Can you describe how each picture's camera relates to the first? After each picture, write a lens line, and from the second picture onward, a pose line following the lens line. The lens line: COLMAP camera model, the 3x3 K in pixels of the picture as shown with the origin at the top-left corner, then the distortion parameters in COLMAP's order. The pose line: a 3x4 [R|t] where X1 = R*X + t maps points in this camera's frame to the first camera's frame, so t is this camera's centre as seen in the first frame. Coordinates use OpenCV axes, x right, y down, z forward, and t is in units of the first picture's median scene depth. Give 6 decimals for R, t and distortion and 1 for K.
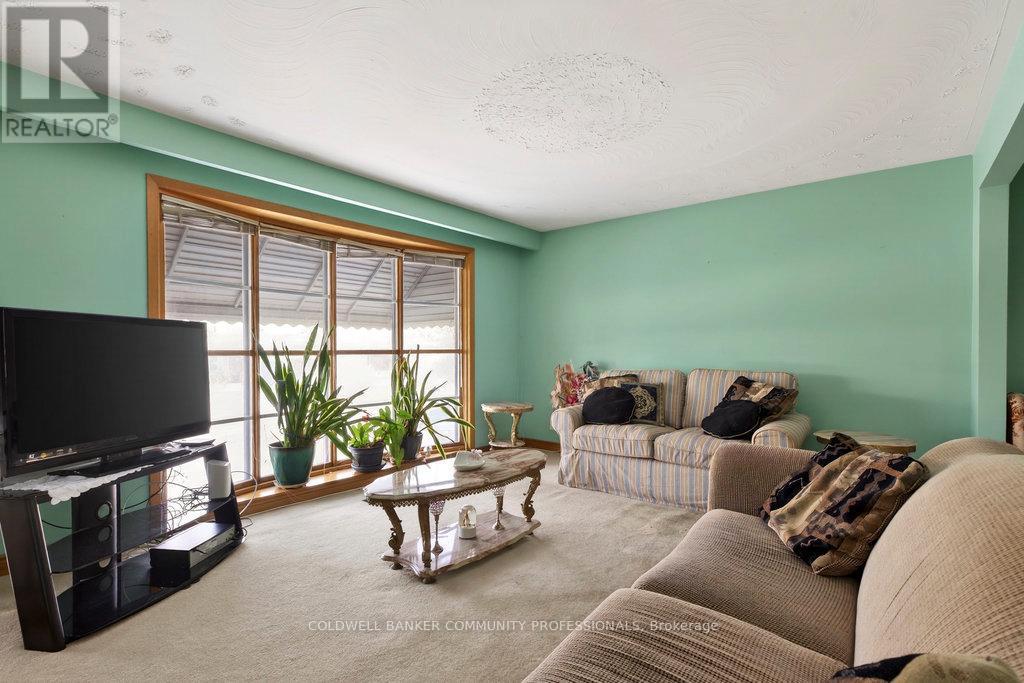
lens RADIAL K [[494.9, 0, 512.0], [0, 494.9, 341.5], [0, 0, 1]] dist [-0.000466, -0.000036]
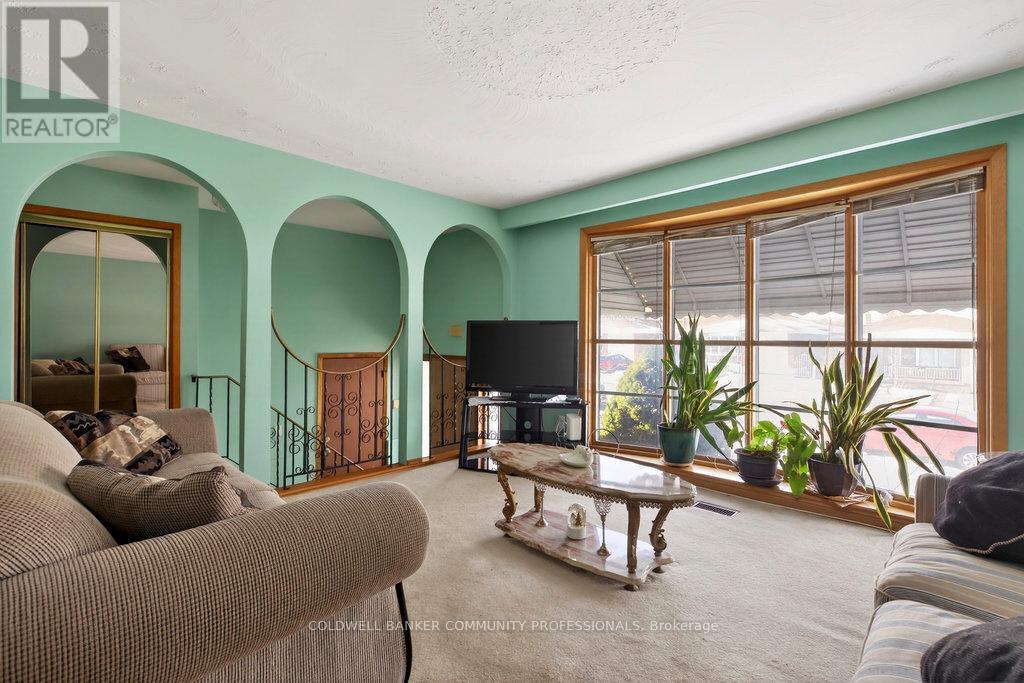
lens RADIAL K [[465.9, 0, 513.3], [0, 465.9, 334.6], [0, 0, 1]] dist [-0.001658, -0.000272]
pose [[-0.108381, -0.011035, -0.994048, 0.527973], [0.007531, 0.999901, -0.011921, 0.012426], [0.994081, -0.008778, -0.108287, 0.640791]]
